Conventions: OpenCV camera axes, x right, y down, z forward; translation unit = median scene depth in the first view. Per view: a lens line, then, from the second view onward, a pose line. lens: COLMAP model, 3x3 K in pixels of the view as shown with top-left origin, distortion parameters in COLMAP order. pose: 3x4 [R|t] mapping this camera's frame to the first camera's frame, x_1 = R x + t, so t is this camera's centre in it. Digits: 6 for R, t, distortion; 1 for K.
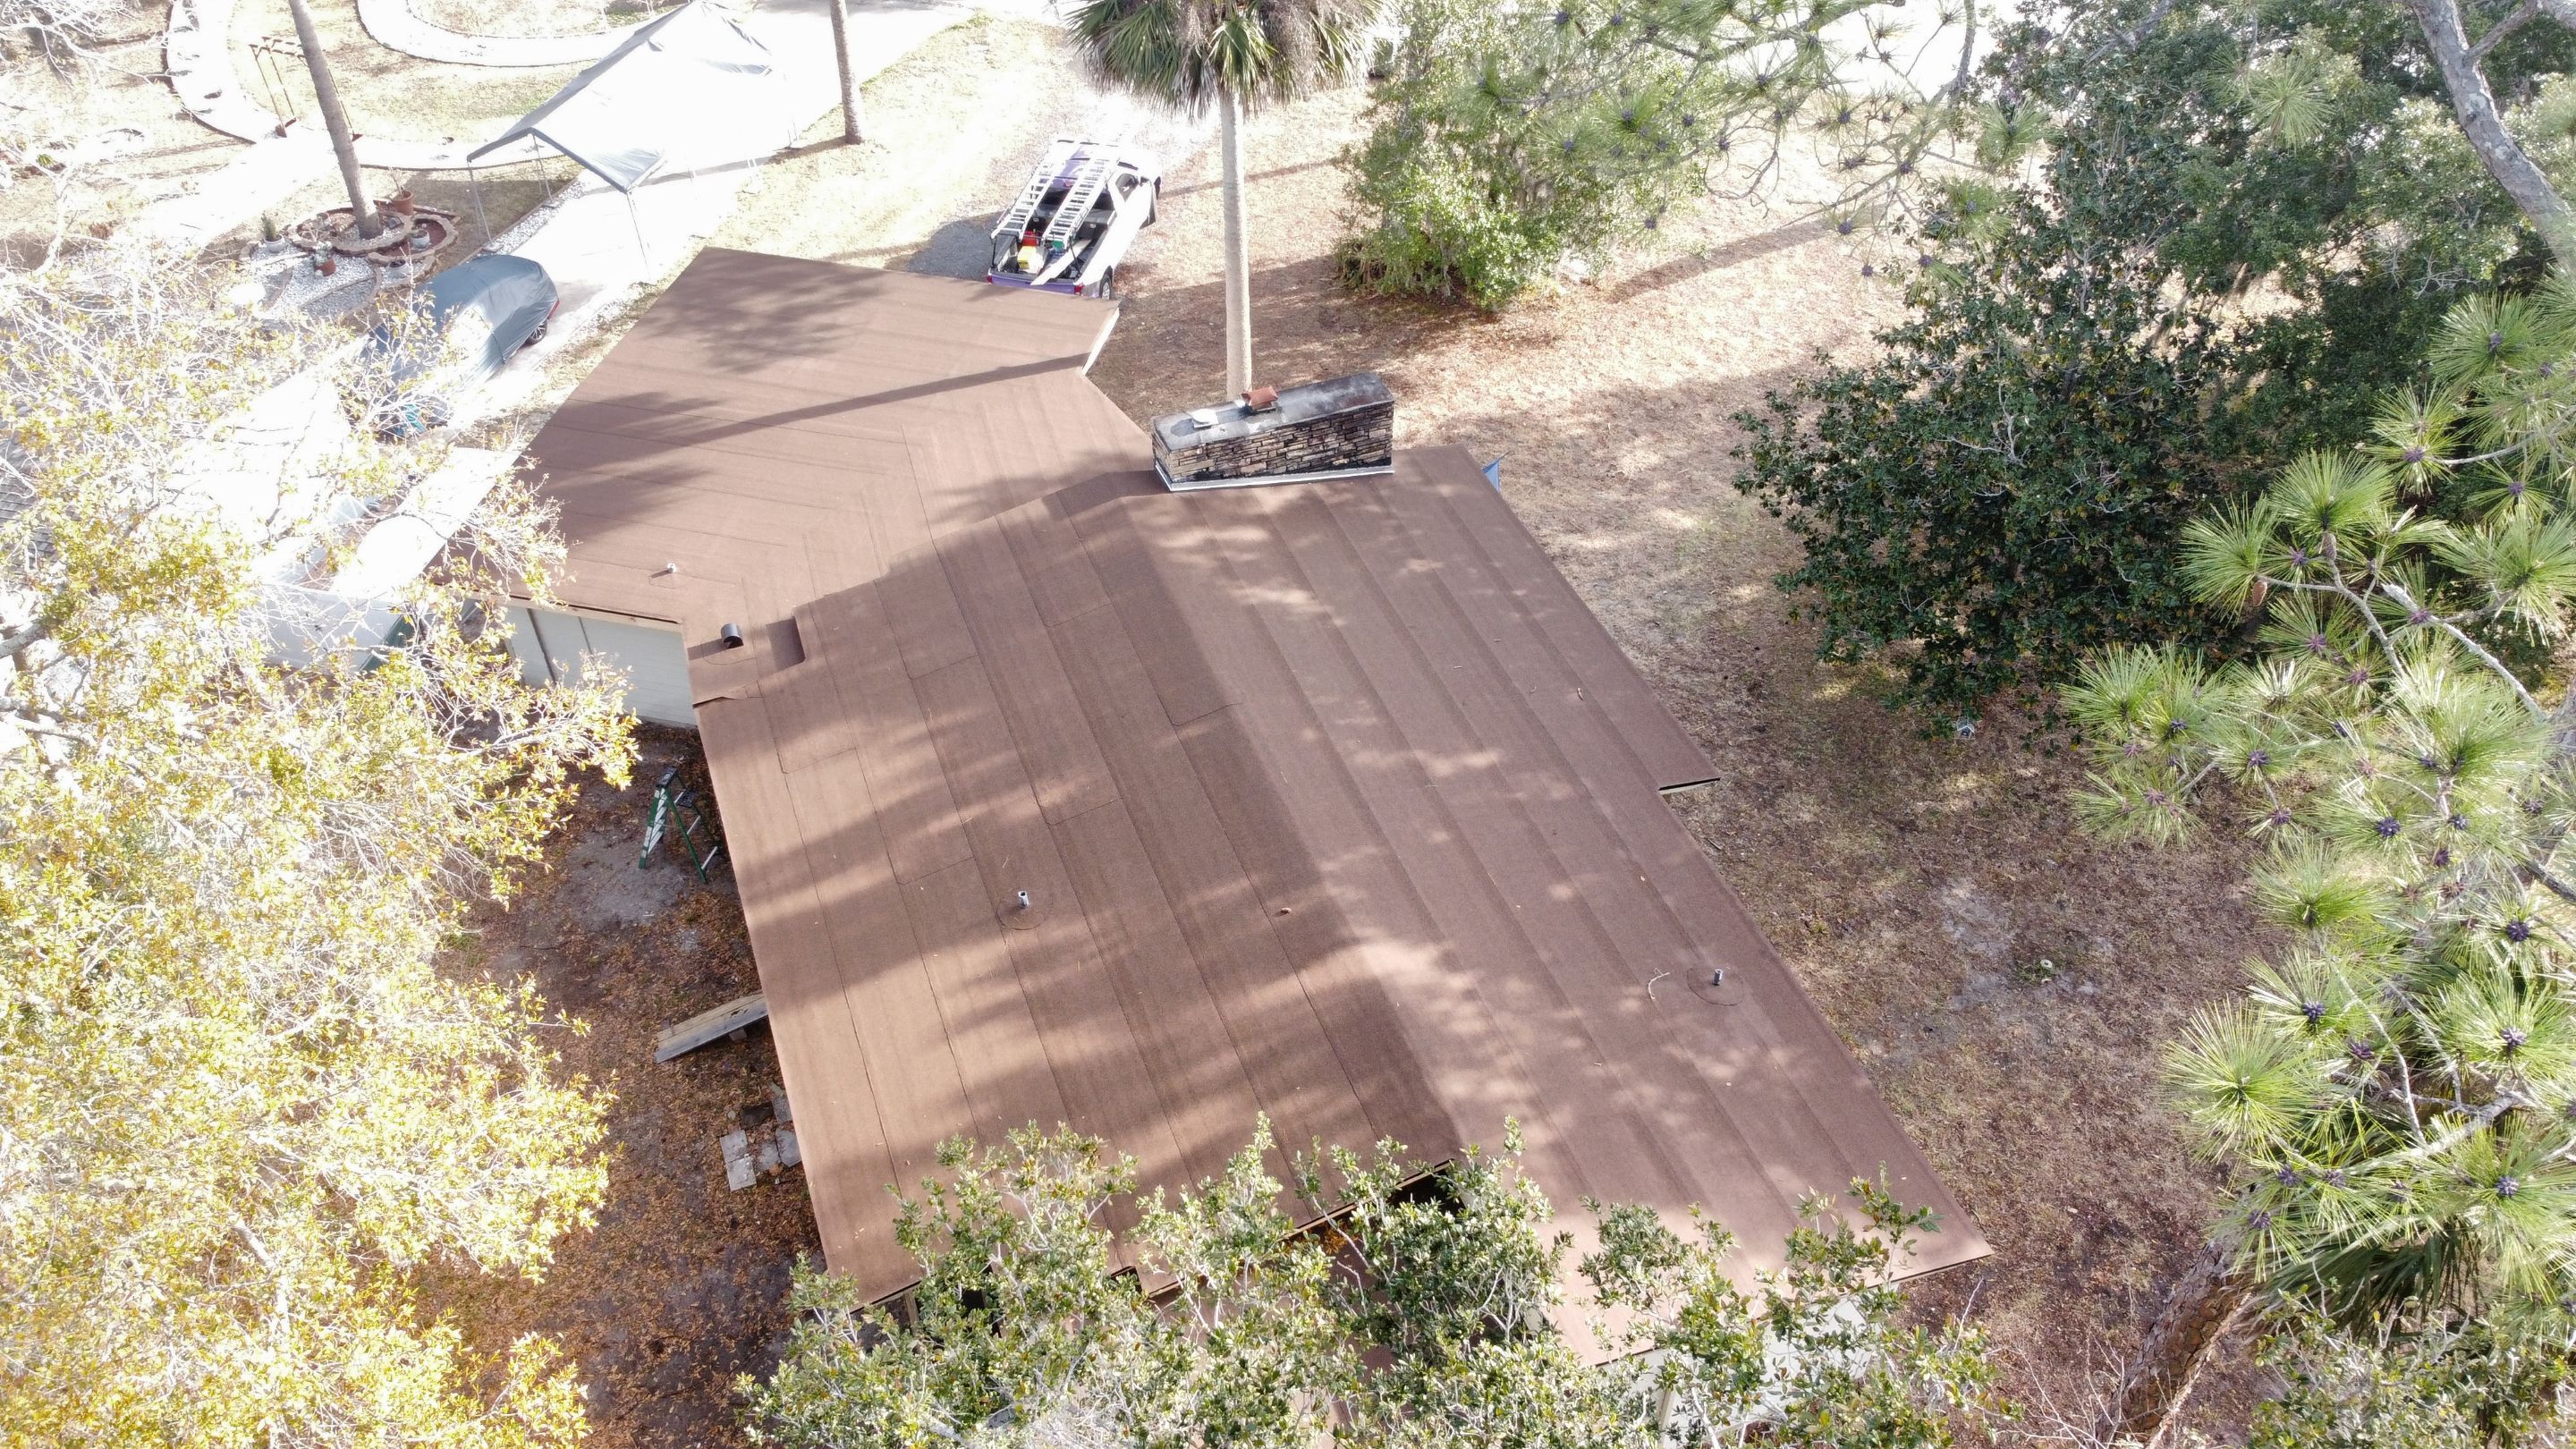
lens RADIAL K [[1949.2, 0, 1287.3], [0, 1949.2, 716.9], [0, 0, 1]] dist [-0.003331, 0.002500]
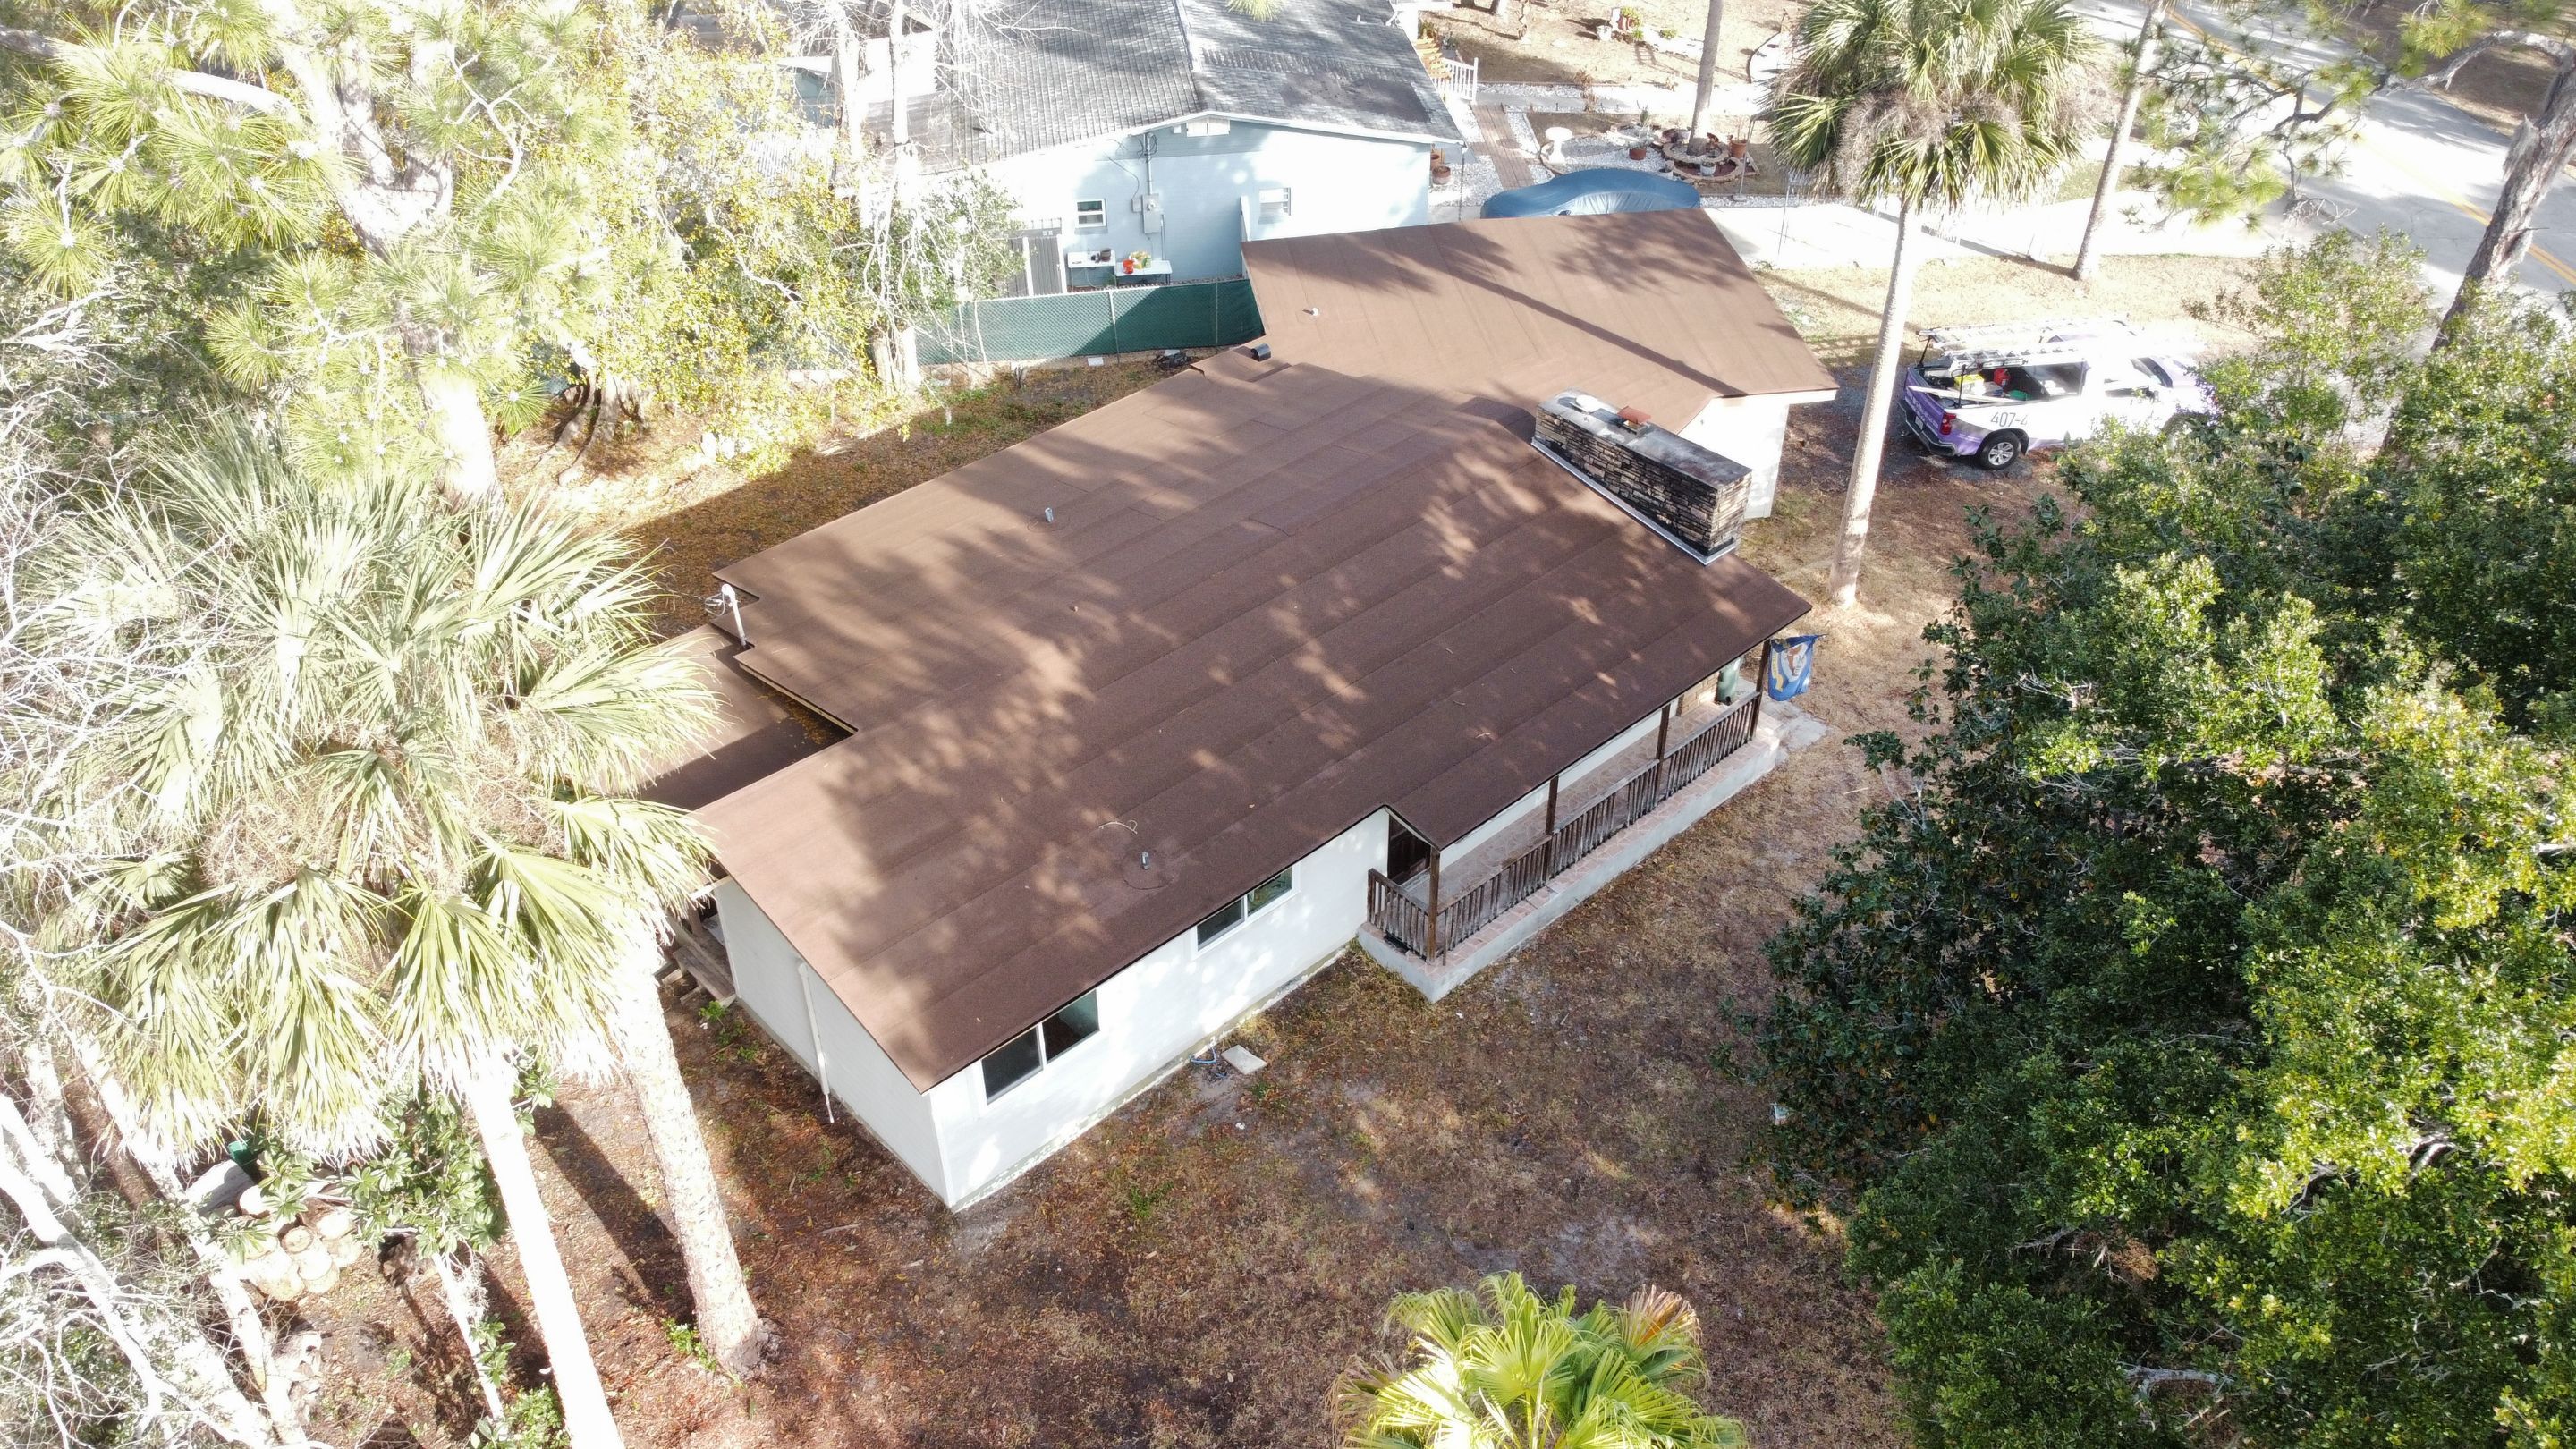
lens RADIAL K [[1949.2, 0, 1282.5], [0, 1949.2, 730.5], [0, 0, 1]] dist [-0.003331, 0.002500]
pose [[0.359434, 0.568454, -0.740045, 0.809203], [-0.632747, 0.731356, 0.254460, -0.192712], [0.685886, 0.376799, 0.622562, 0.291409]]
